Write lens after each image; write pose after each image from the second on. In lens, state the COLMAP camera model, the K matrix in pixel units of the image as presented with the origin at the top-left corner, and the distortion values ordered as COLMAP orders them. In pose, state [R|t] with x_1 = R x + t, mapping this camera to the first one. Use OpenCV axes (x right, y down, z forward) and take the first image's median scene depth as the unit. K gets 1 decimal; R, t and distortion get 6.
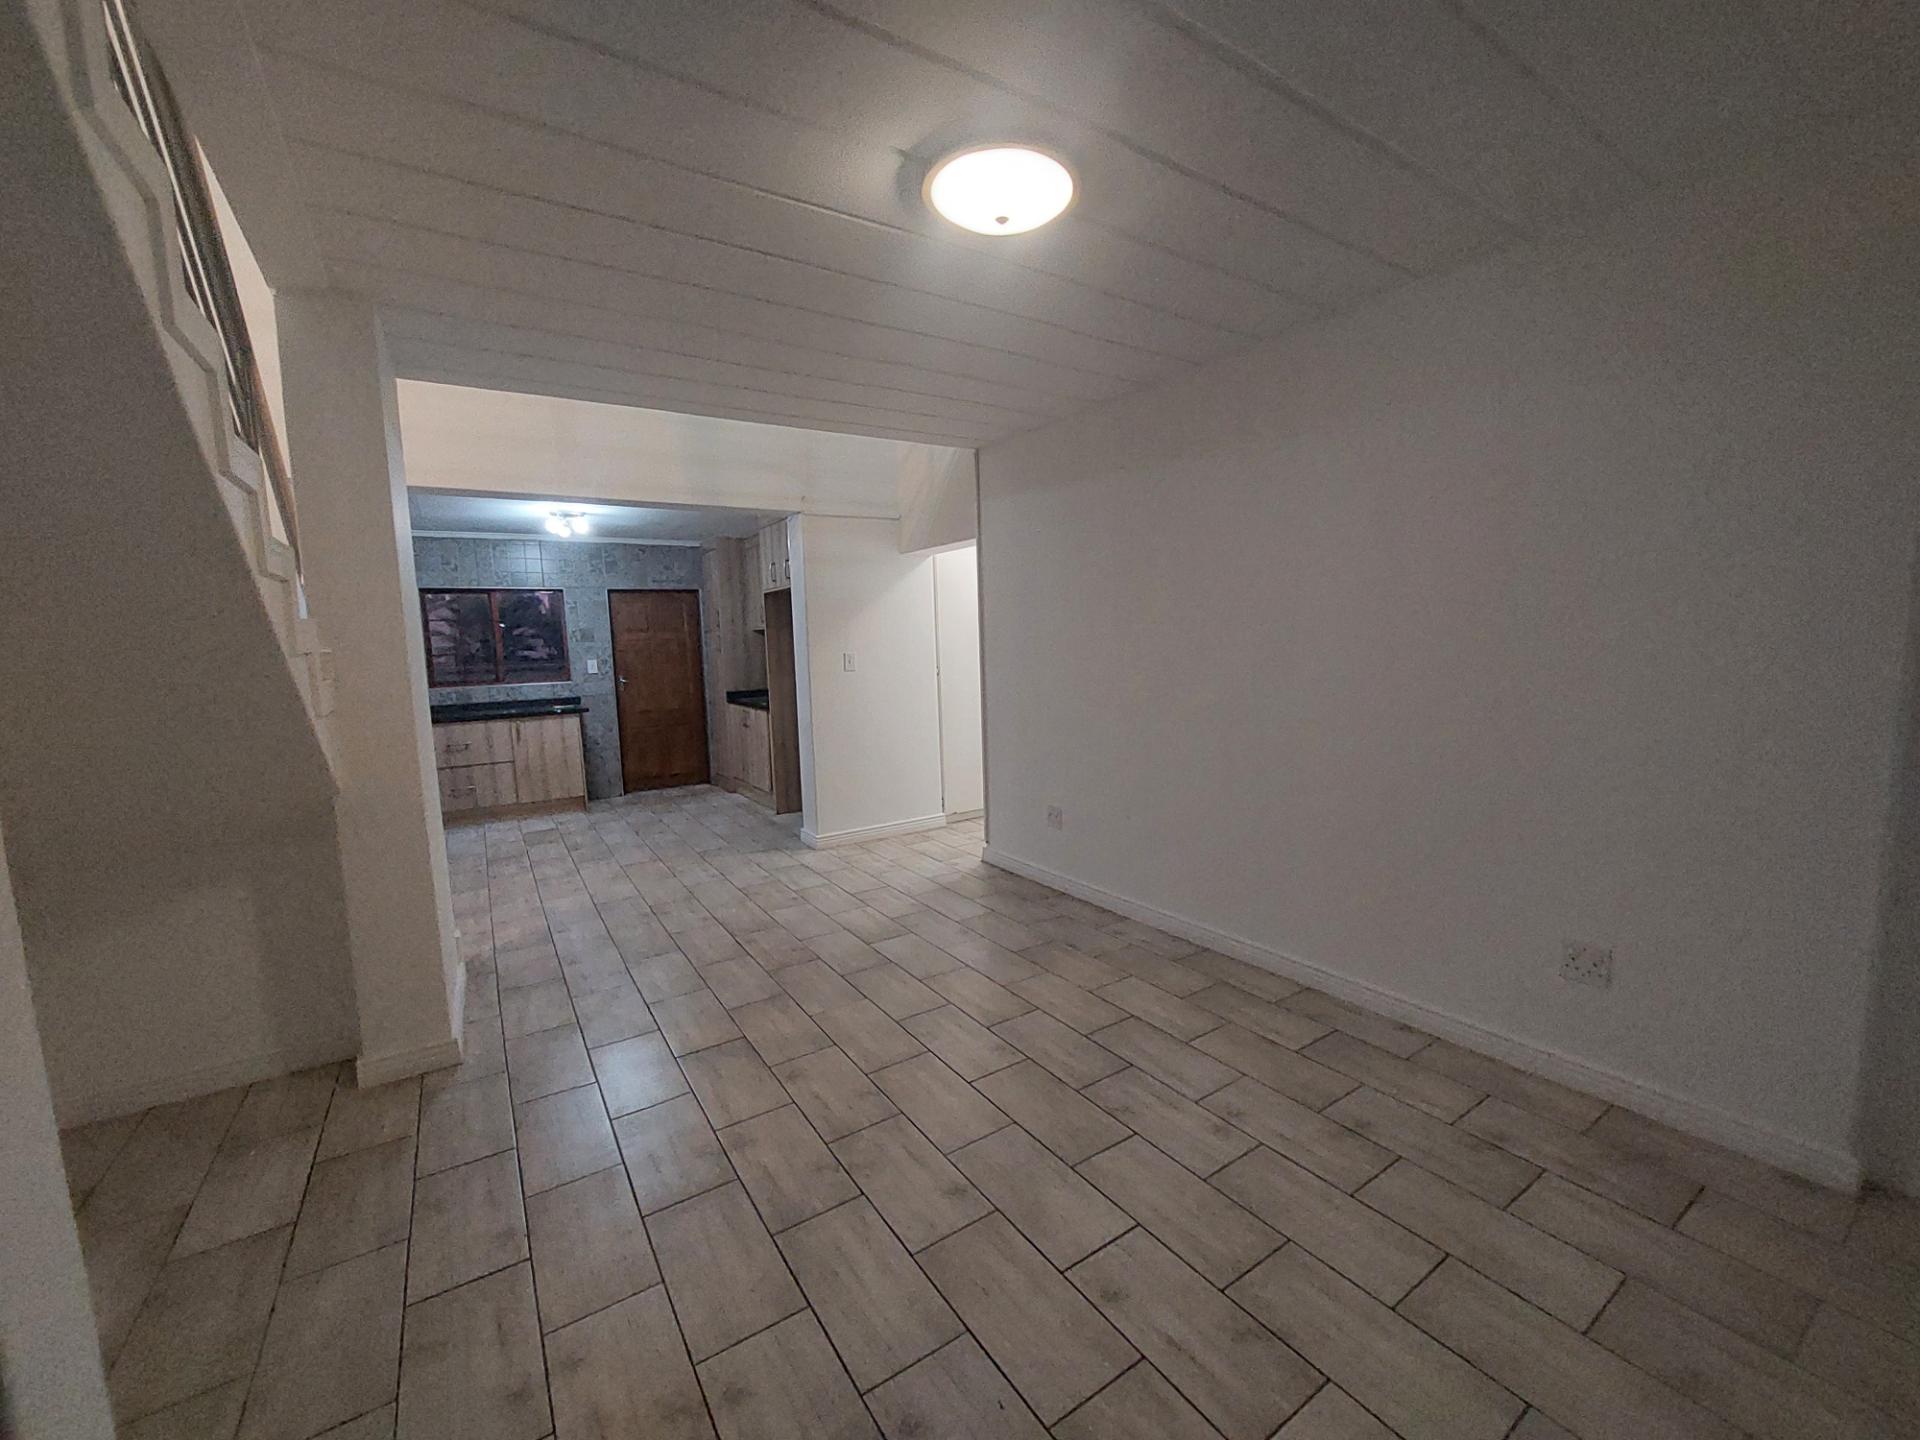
lens RADIAL K [[764.4, 0, 969.4], [0, 764.4, 726.1], [0, 0, 1]] dist [-0.006221, -0.000805]
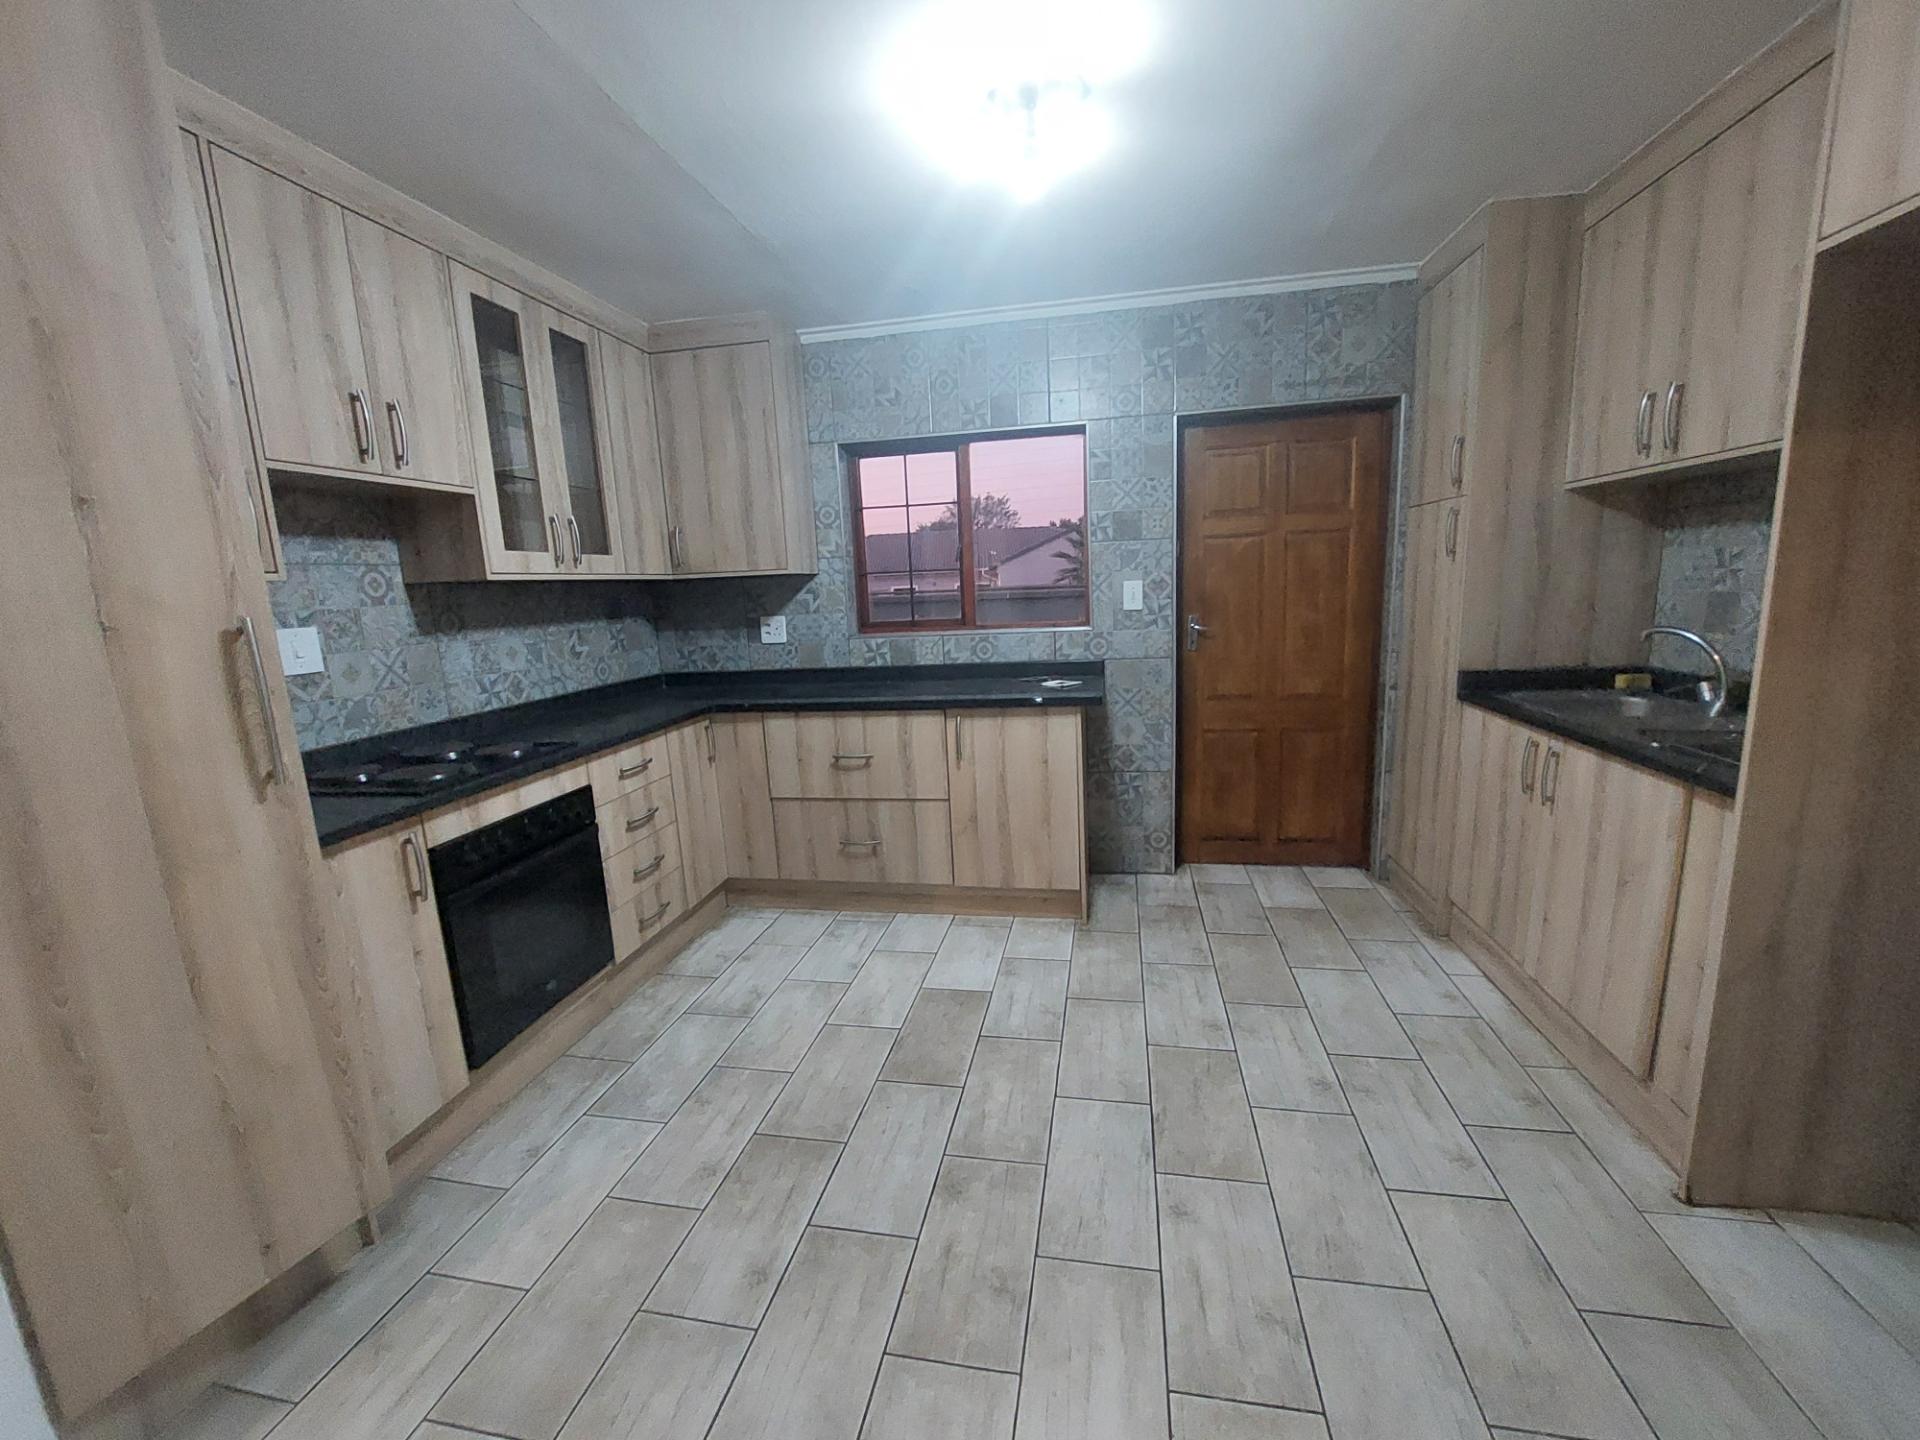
lens RADIAL K [[764.4, 0, 965.2], [0, 764.4, 723.1], [0, 0, 1]] dist [-0.006221, -0.000805]
pose [[0.723255, 0.124872, -0.679198, -0.245838], [-0.054612, 0.990778, 0.124003, -0.053516], [0.688418, -0.052593, 0.723404, 0.595379]]
